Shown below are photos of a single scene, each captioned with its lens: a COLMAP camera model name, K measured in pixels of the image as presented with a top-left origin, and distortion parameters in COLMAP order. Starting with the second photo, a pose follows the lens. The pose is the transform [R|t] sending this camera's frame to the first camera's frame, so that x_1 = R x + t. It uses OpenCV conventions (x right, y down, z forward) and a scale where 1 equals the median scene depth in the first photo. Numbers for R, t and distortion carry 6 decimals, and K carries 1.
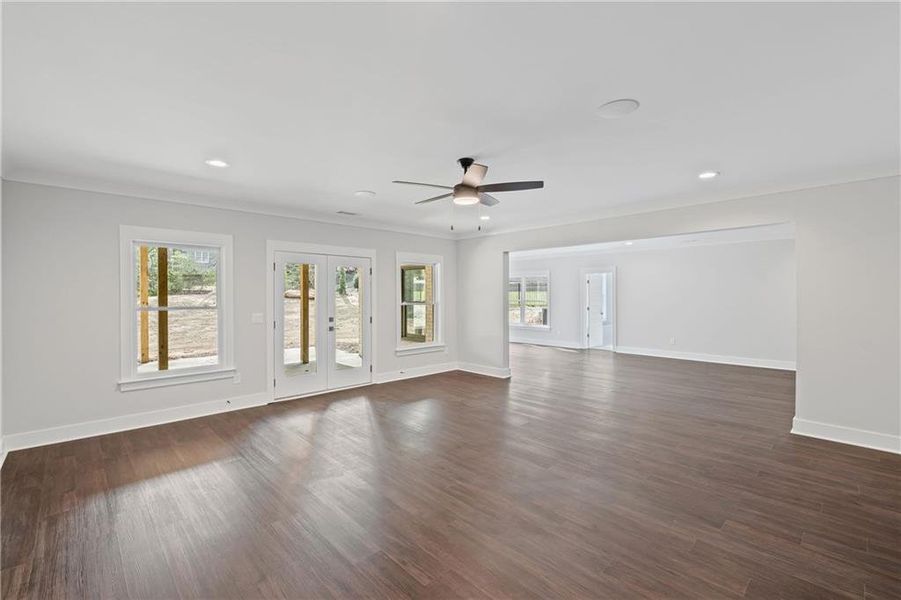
lens RADIAL K [[394.4, 0, 447.1], [0, 394.4, 297.2], [0, 0, 1]] dist [0.000846, 0.000202]
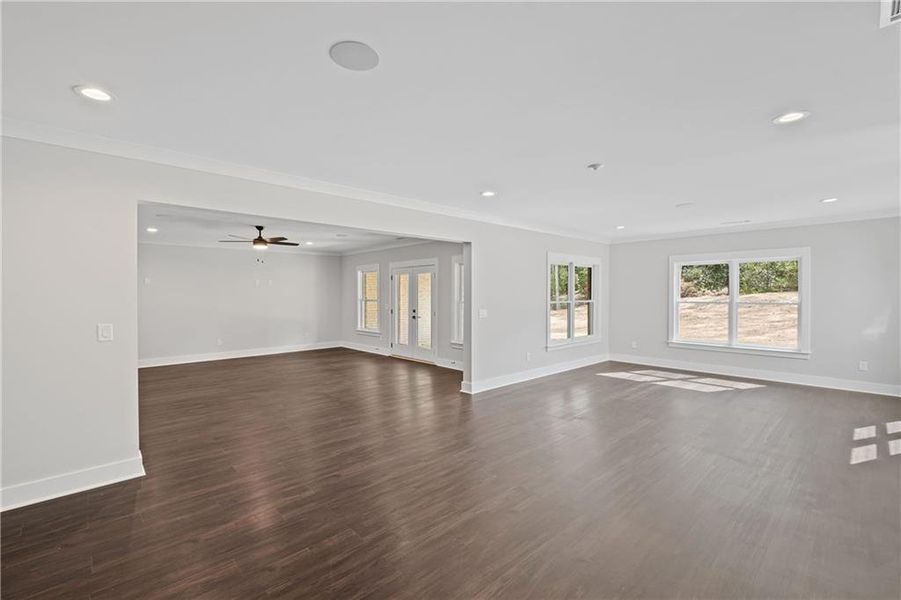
lens RADIAL K [[394.4, 0, 449.2], [0, 394.4, 301.2], [0, 0, 1]] dist [0.000846, 0.000202]
pose [[-0.026881, 0.008386, -0.999603, 1.176379], [-0.005468, 0.999949, 0.008536, 0.007041], [0.999624, 0.005695, -0.026834, 1.182069]]
